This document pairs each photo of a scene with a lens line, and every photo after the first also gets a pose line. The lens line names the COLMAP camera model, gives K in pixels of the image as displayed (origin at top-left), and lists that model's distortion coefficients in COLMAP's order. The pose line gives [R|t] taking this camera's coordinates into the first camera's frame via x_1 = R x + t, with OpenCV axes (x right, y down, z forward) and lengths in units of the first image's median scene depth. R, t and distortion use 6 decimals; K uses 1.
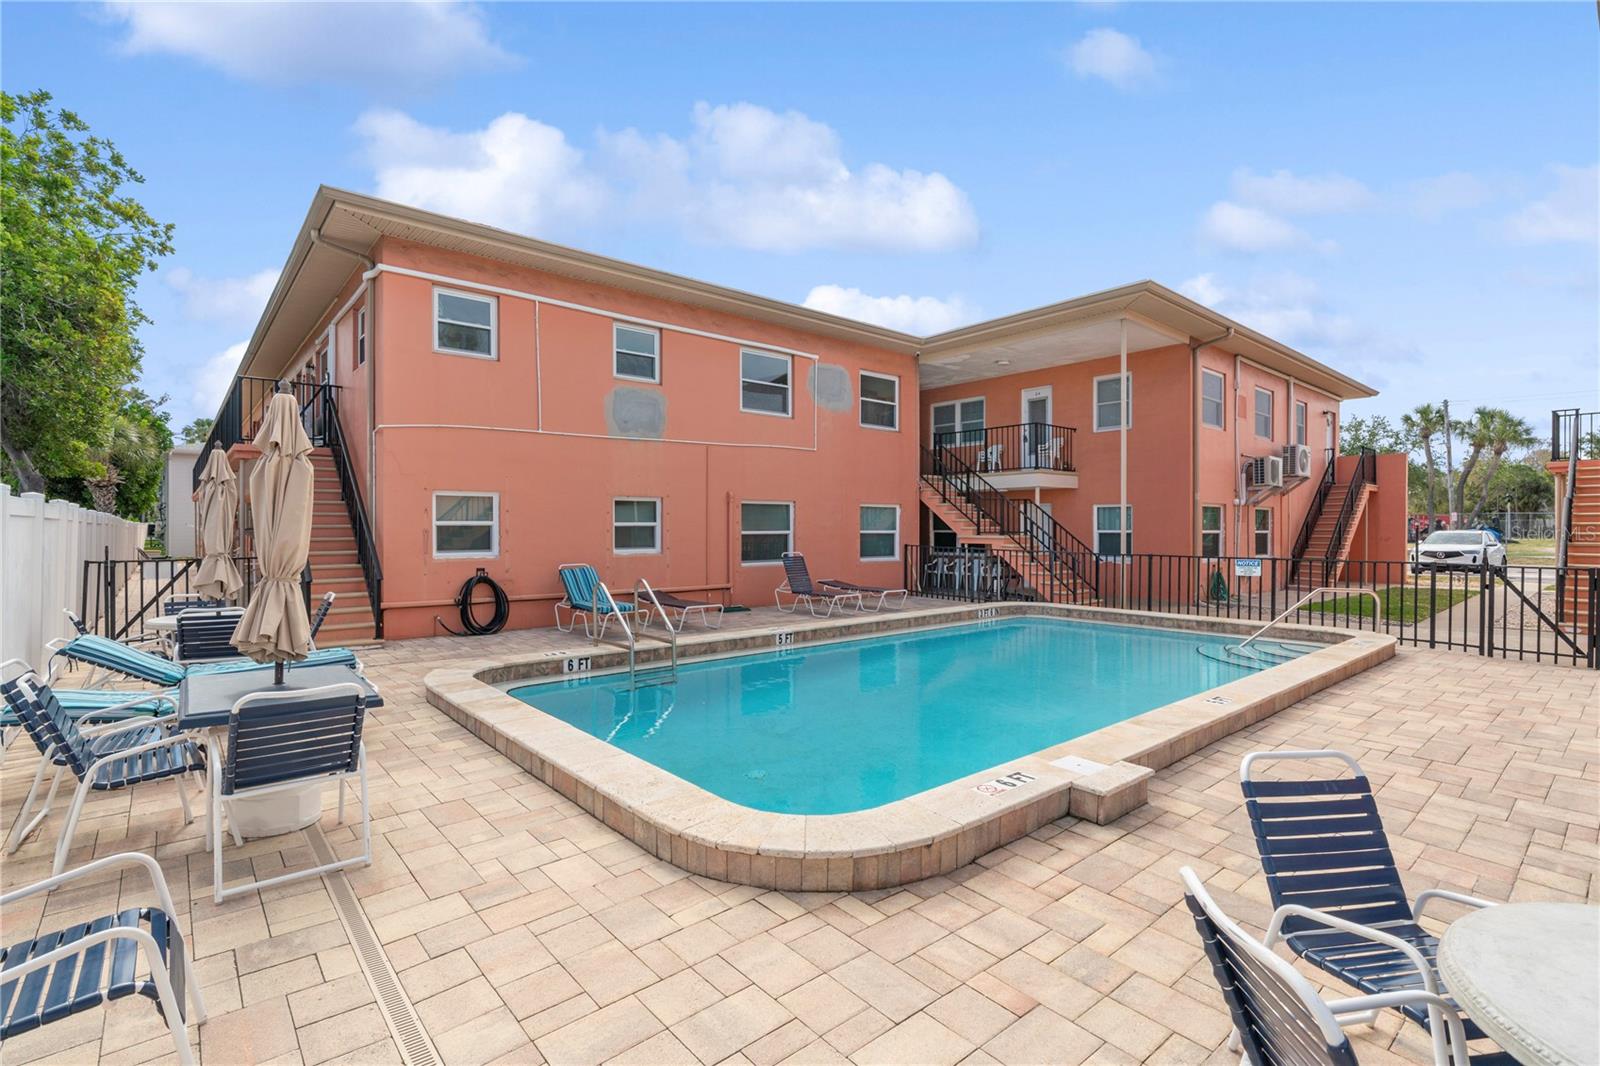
lens RADIAL K [[731.7, 0, 807.3], [0, 731.7, 520.5], [0, 0, 1]] dist [0.000143, -0.000336]
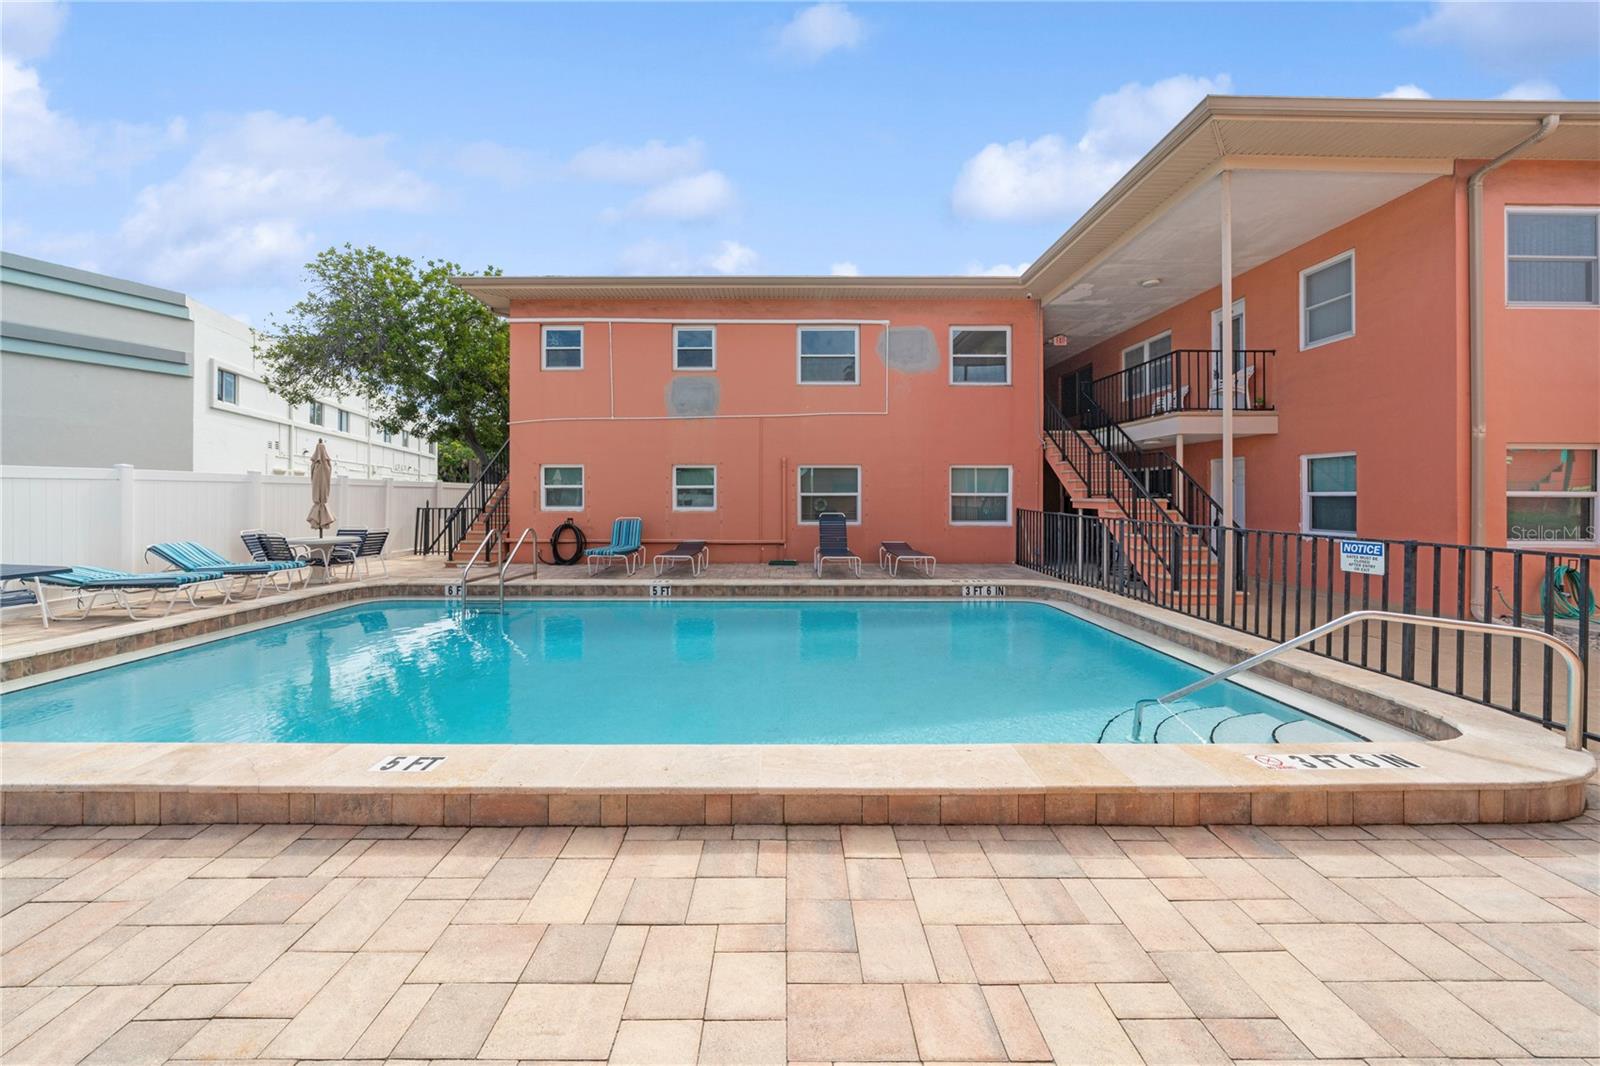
lens RADIAL K [[554.0, 0, 796.0], [0, 554.0, 497.1], [0, 0, 1]] dist [-0.007617, 0.000398]
pose [[0.761662, 0.002986, -0.647968, 0.479859], [0.006395, 0.999906, 0.012124, 0.011287], [0.647943, -0.013378, 0.761571, 0.380592]]
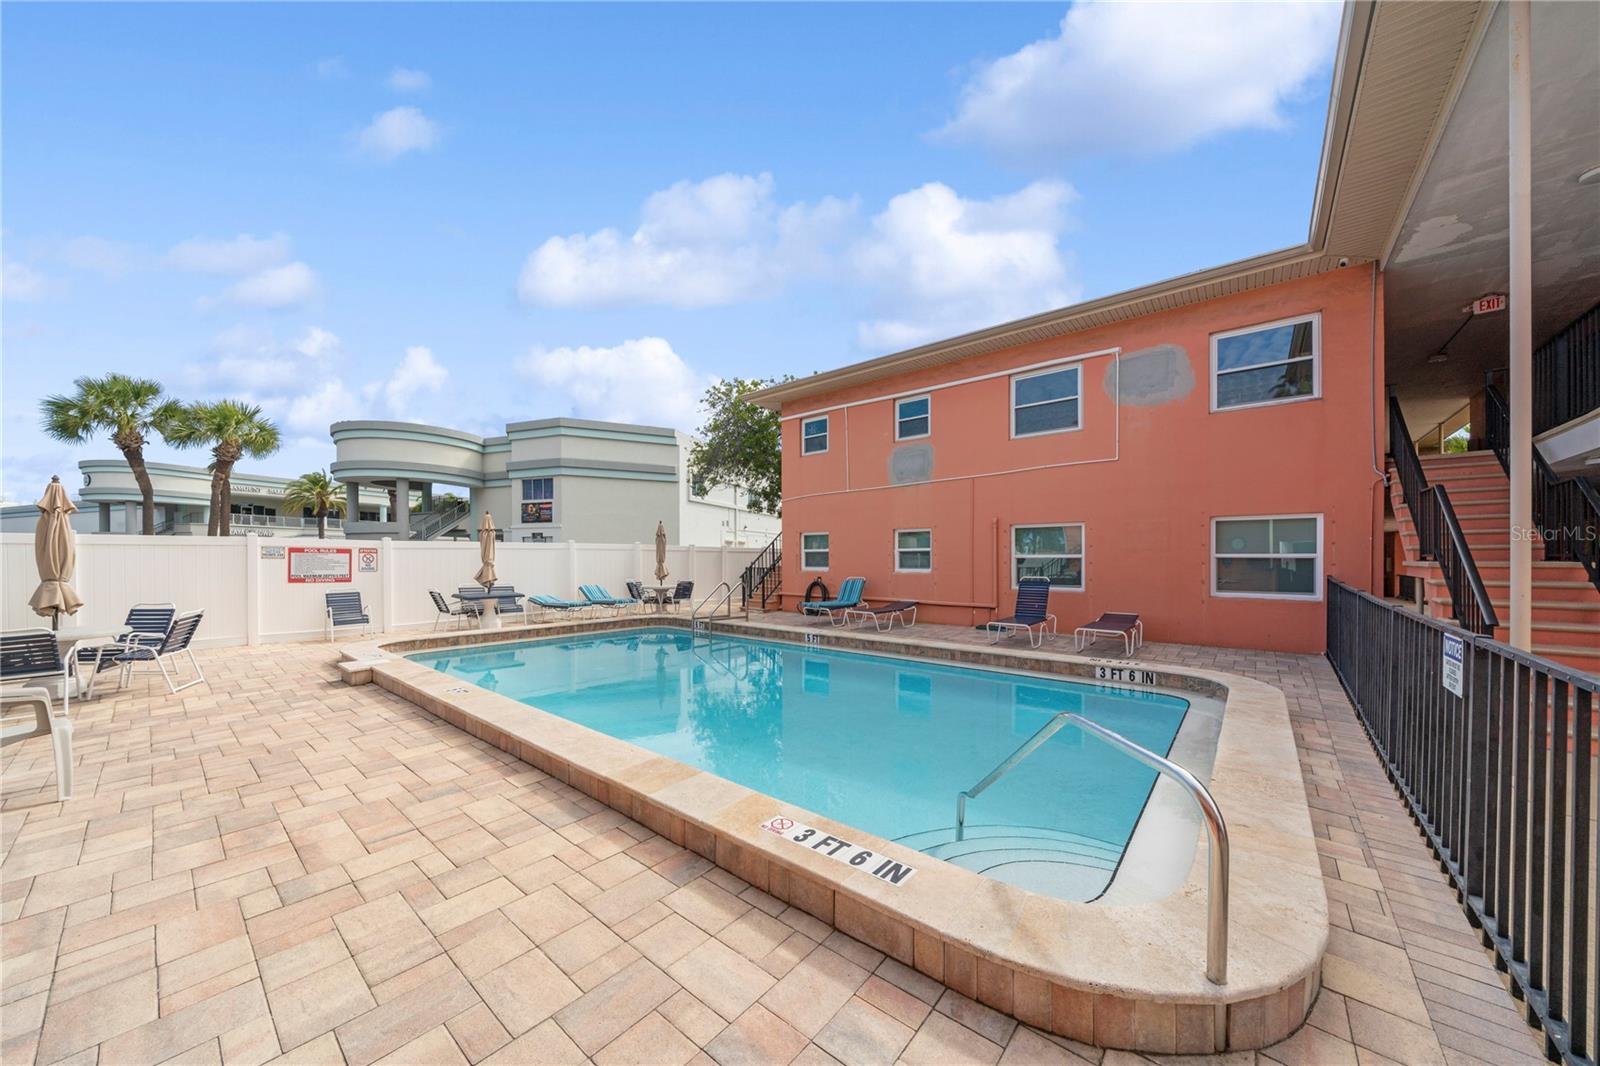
lens RADIAL K [[554.0, 0, 811.8], [0, 554.0, 566.0], [0, 0, 1]] dist [-0.007617, 0.000398]
pose [[0.173850, 0.013896, -0.984674, 0.676148], [0.011419, 0.999805, 0.016125, 0.015365], [0.984706, -0.014047, 0.173657, 0.620122]]
